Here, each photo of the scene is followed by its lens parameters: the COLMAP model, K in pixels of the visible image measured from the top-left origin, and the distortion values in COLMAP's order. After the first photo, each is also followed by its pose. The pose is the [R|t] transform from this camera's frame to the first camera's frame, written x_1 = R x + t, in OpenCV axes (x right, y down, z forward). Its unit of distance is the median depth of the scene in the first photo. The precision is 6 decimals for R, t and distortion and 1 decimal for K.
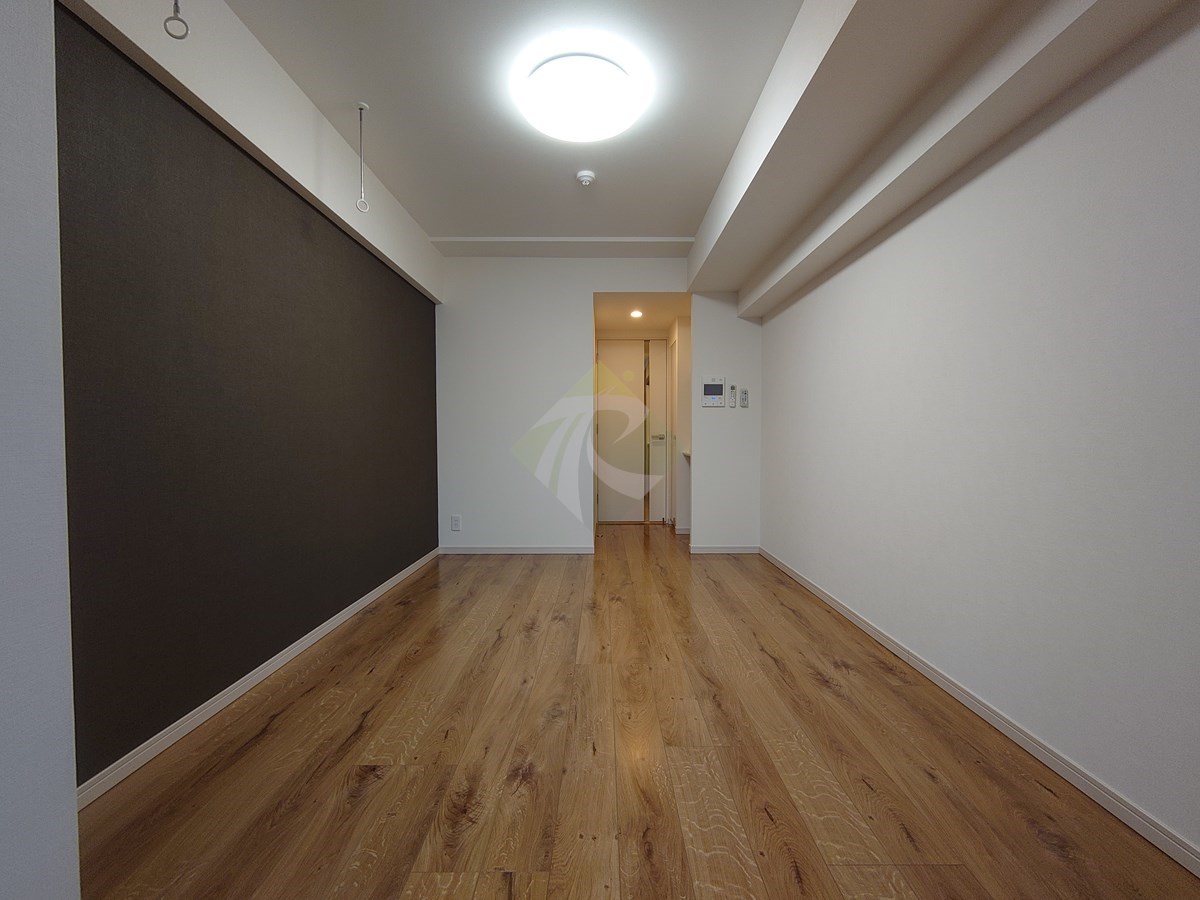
lens RADIAL K [[519.6, 0, 599.5], [0, 519.6, 442.5], [0, 0, 1]] dist [0.000427, -0.001102]
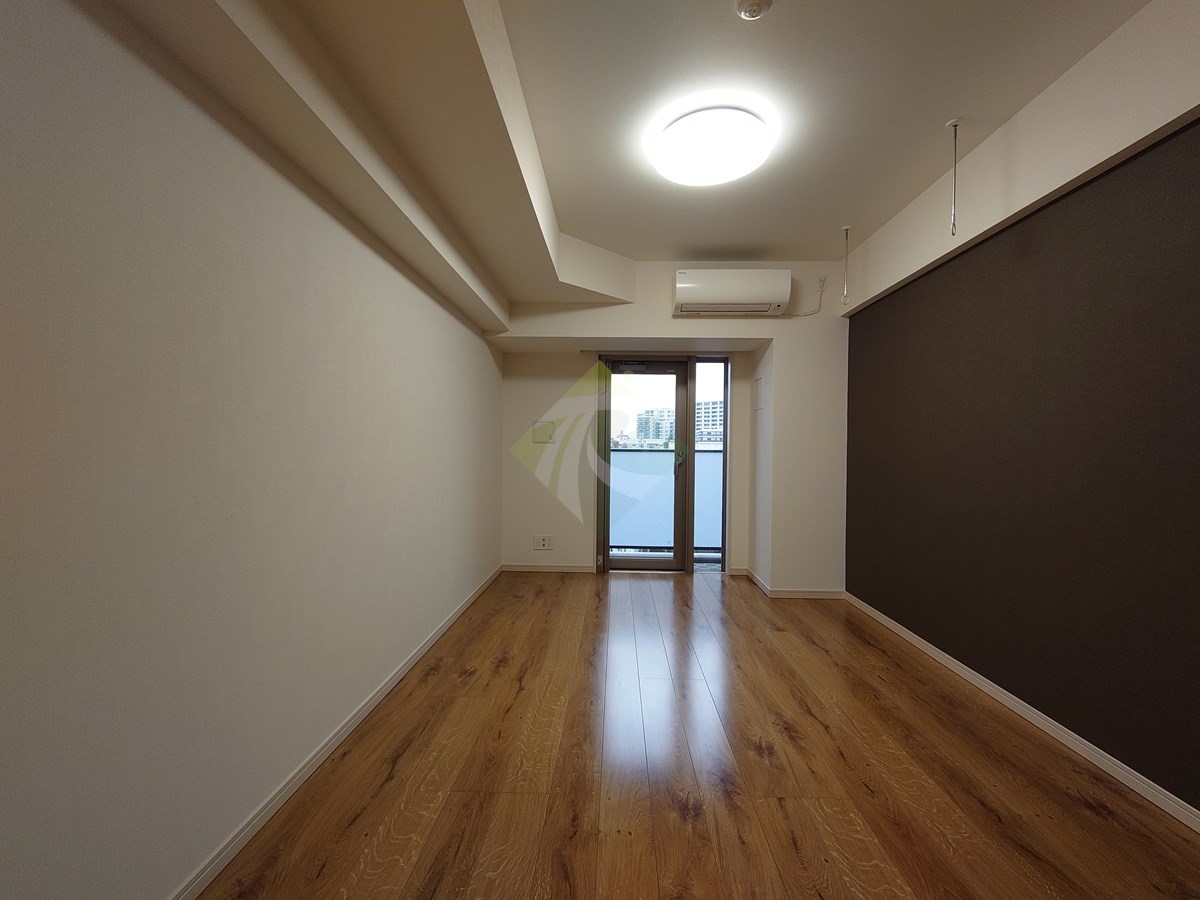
lens RADIAL K [[519.6, 0, 602.7], [0, 519.6, 443.7], [0, 0, 1]] dist [0.000427, -0.001102]
pose [[-0.999739, -0.006573, 0.021867, 0.137514], [-0.006560, 0.999978, 0.000629, -0.065898], [-0.021870, 0.000486, -0.999761, 1.933946]]
